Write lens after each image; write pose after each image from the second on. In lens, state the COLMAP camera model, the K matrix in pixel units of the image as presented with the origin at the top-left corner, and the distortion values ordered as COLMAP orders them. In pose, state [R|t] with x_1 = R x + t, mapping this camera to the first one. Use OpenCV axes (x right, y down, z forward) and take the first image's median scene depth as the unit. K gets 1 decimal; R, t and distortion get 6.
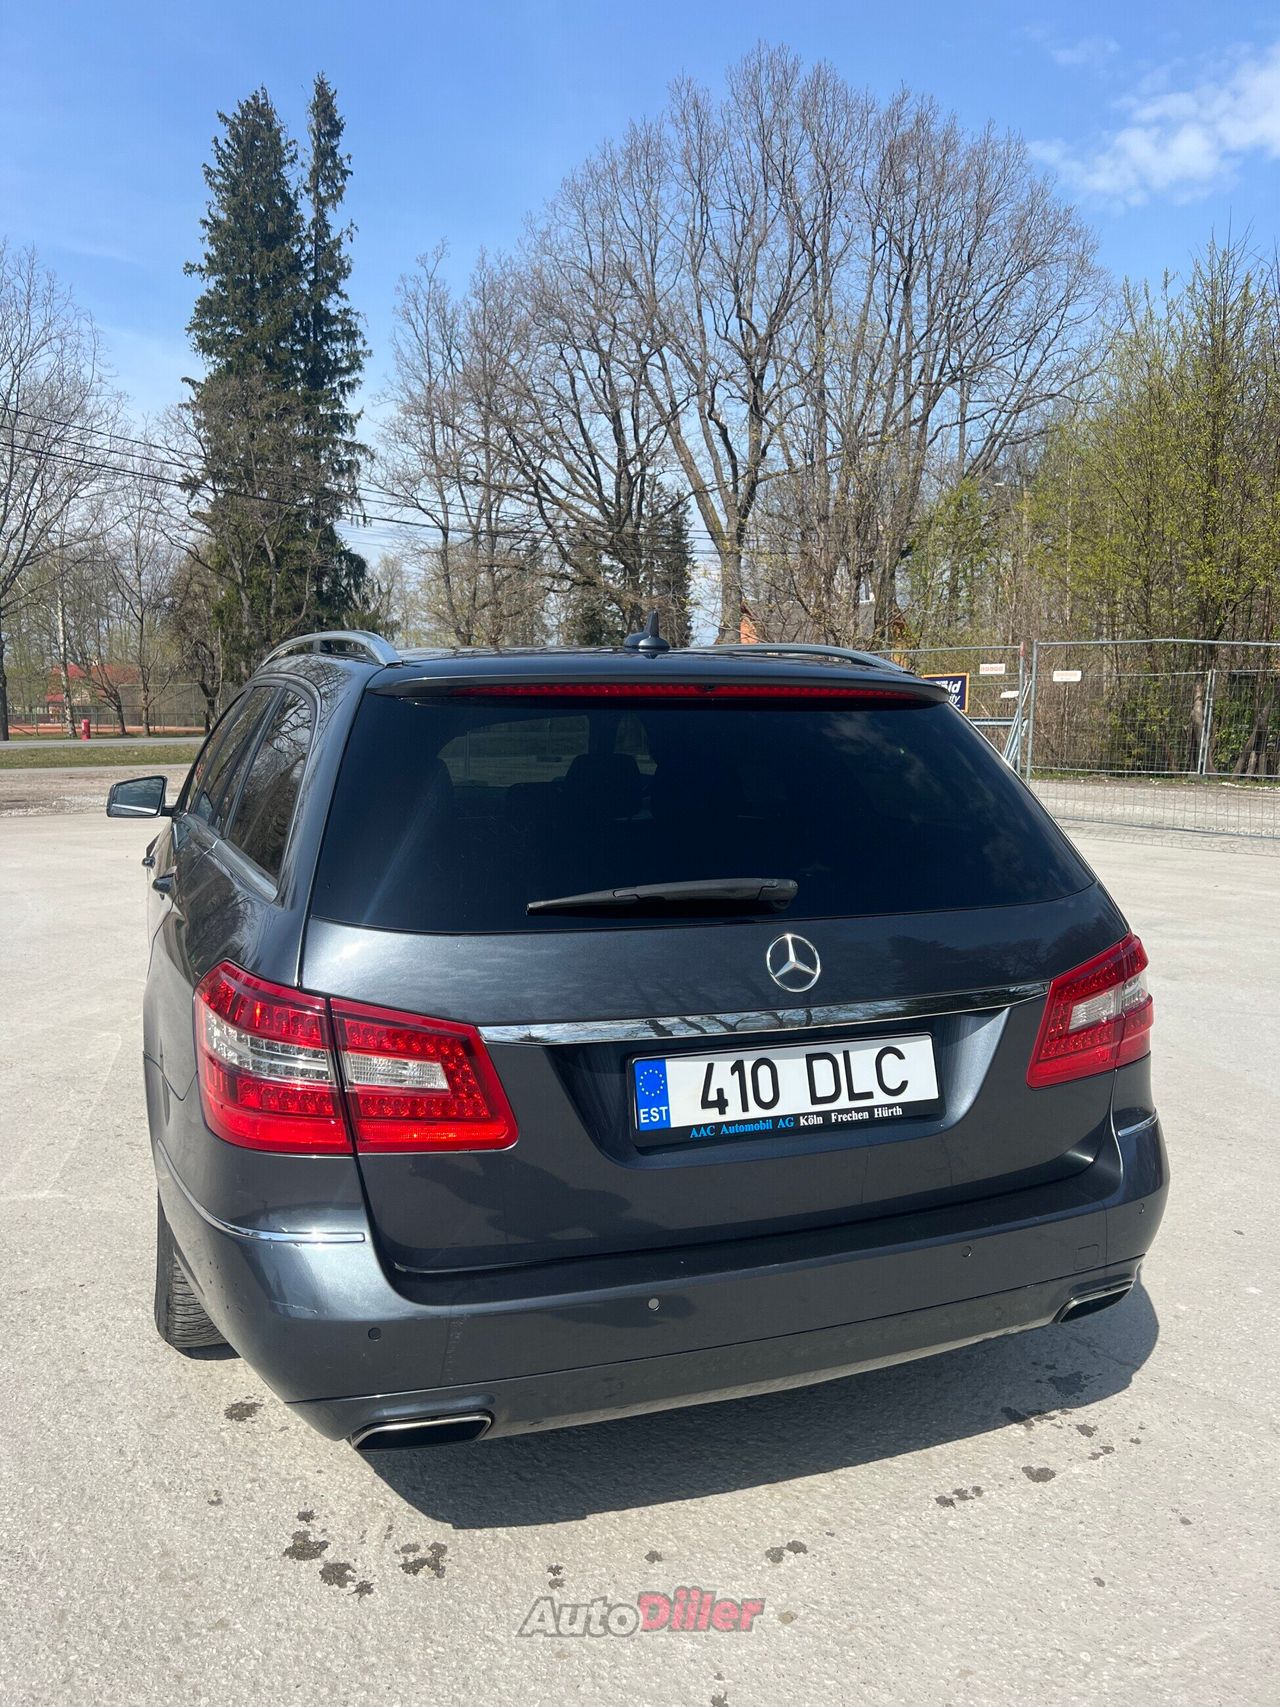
lens RADIAL K [[1304.2, 0, 640.7], [0, 1304.2, 834.4], [0, 0, 1]] dist [-0.004654, -0.002914]
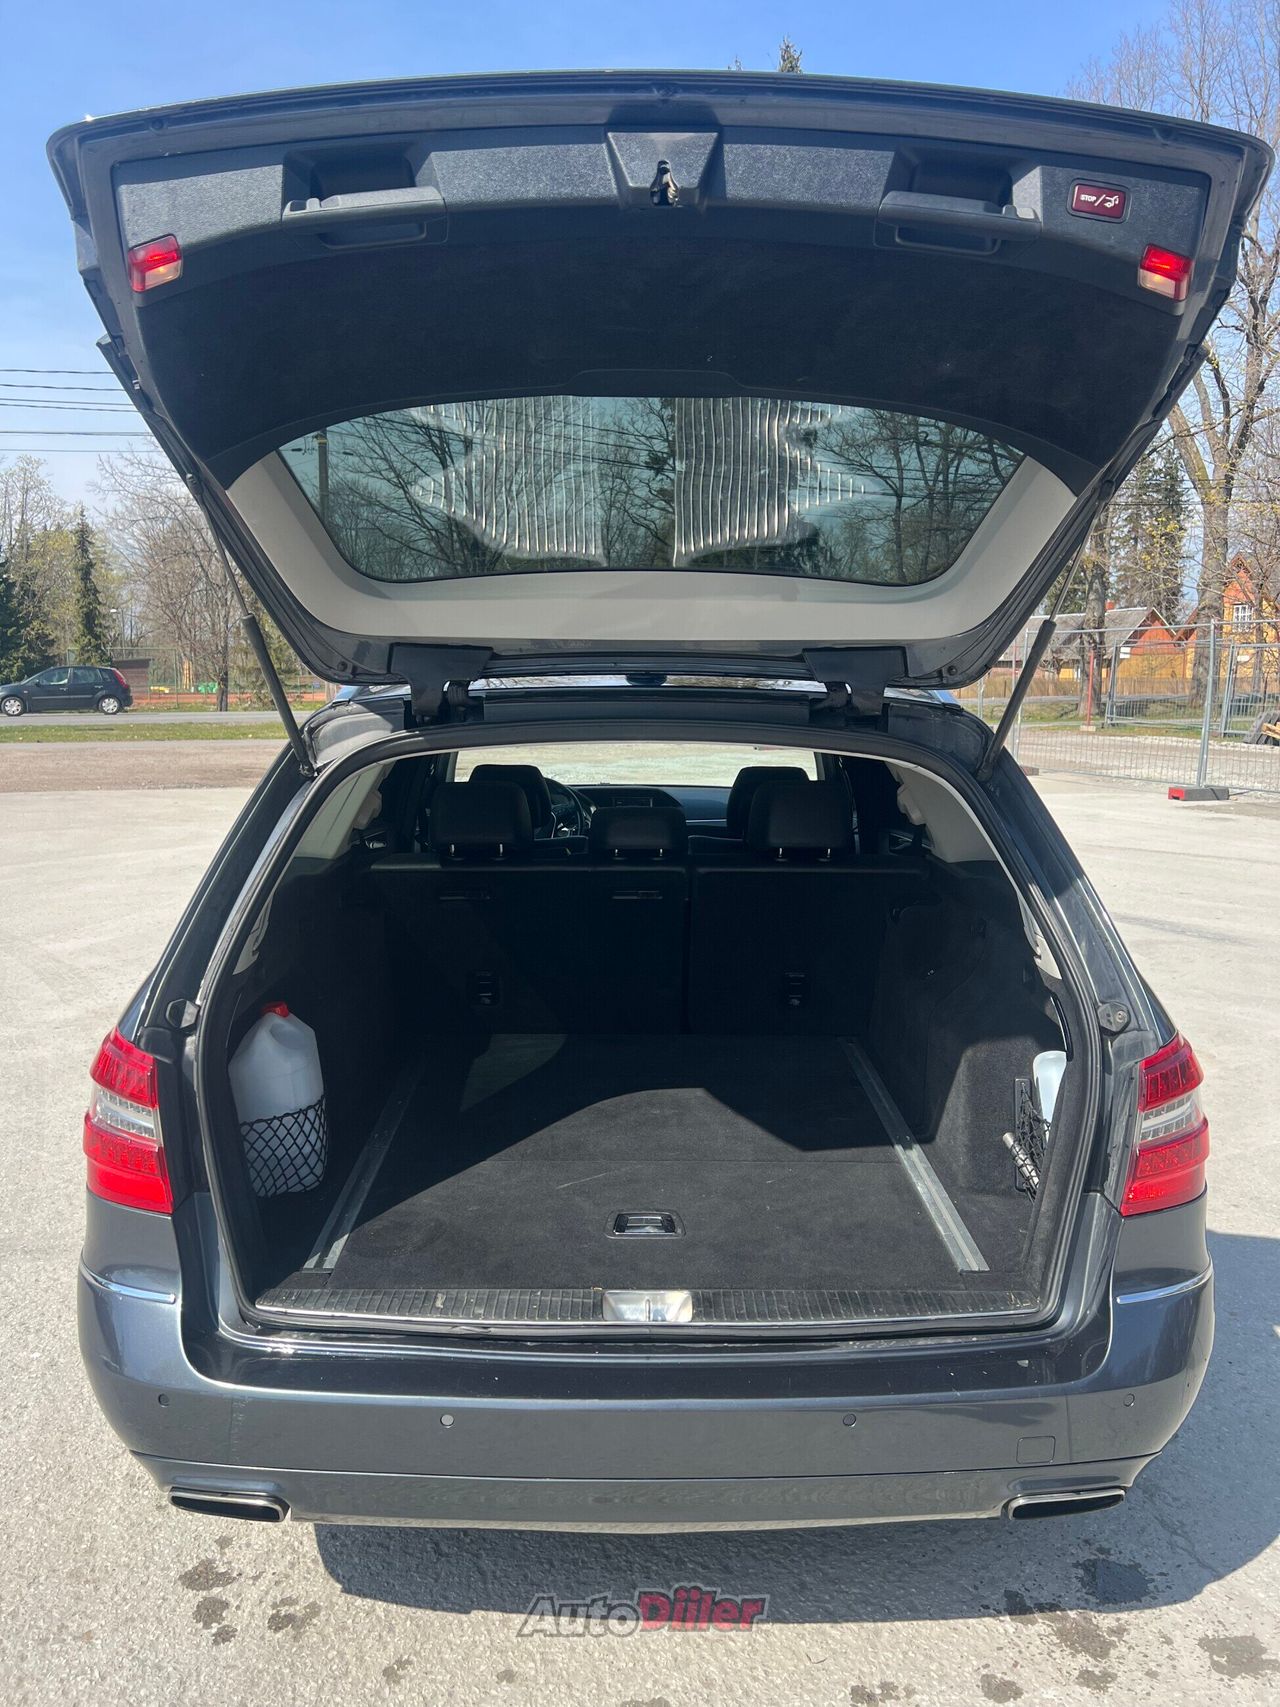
lens RADIAL K [[1308.5, 0, 640.0], [0, 1308.5, 853.5], [0, 0, 1]] dist [-0.024684, -0.006412]
pose [[0.933596, 0.037757, -0.356333, 0.062531], [-0.023275, 0.998723, 0.044843, -0.010730], [0.357571, -0.033572, 0.933282, 0.031090]]
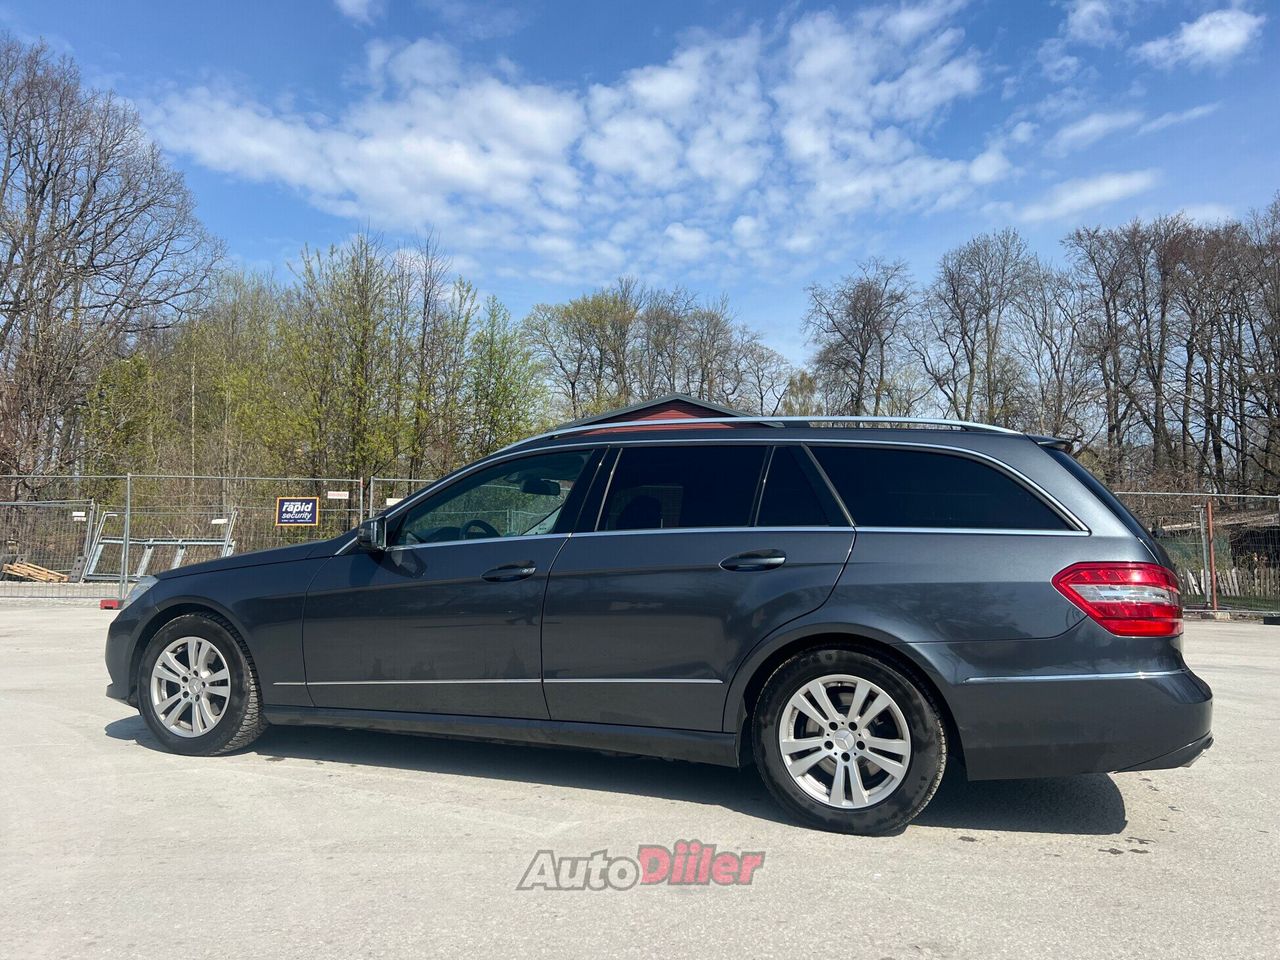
lens RADIAL K [[978.0, 0, 640.0], [0, 978.0, 480.0], [0, 0, 1]] dist [-0.004654, -0.002914]
pose [[0.656286, 0.069482, 0.751306, -0.303177], [0.056507, 0.988428, -0.140772, 0.022858], [-0.752393, 0.134841, 0.644765, 0.077205]]
